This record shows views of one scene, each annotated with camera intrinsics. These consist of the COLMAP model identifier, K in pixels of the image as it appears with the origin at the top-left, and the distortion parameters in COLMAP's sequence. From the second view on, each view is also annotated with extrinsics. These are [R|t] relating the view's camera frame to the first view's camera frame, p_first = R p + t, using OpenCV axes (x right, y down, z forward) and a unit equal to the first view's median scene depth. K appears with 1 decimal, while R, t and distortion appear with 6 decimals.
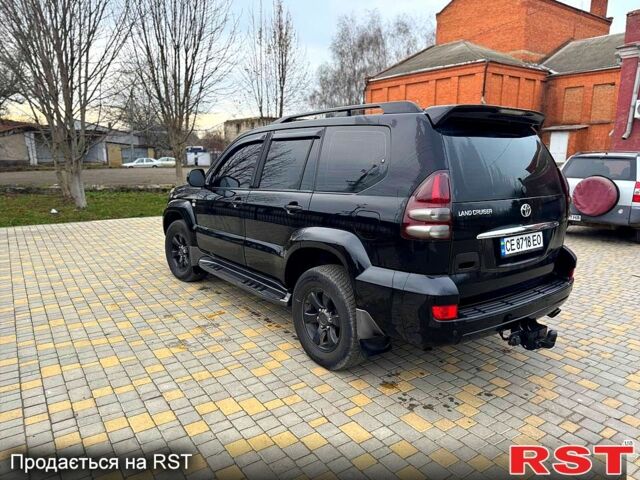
lens RADIAL K [[450.8, 0, 322.7], [0, 450.8, 241.2], [0, 0, 1]] dist [0.017842, -0.008490]
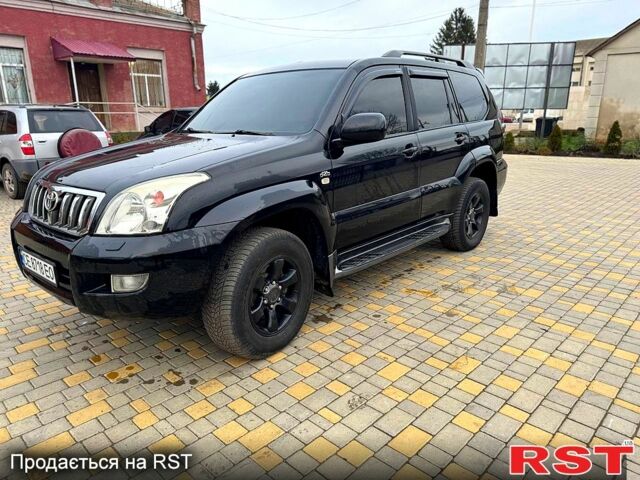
lens RADIAL K [[450.8, 0, 322.7], [0, 450.8, 241.2], [0, 0, 1]] dist [0.017842, -0.008490]
pose [[-0.192010, -0.267038, 0.944364, -1.016591], [0.197394, 0.932095, 0.303703, -0.219196], [-0.961337, 0.244725, -0.126260, 1.335158]]
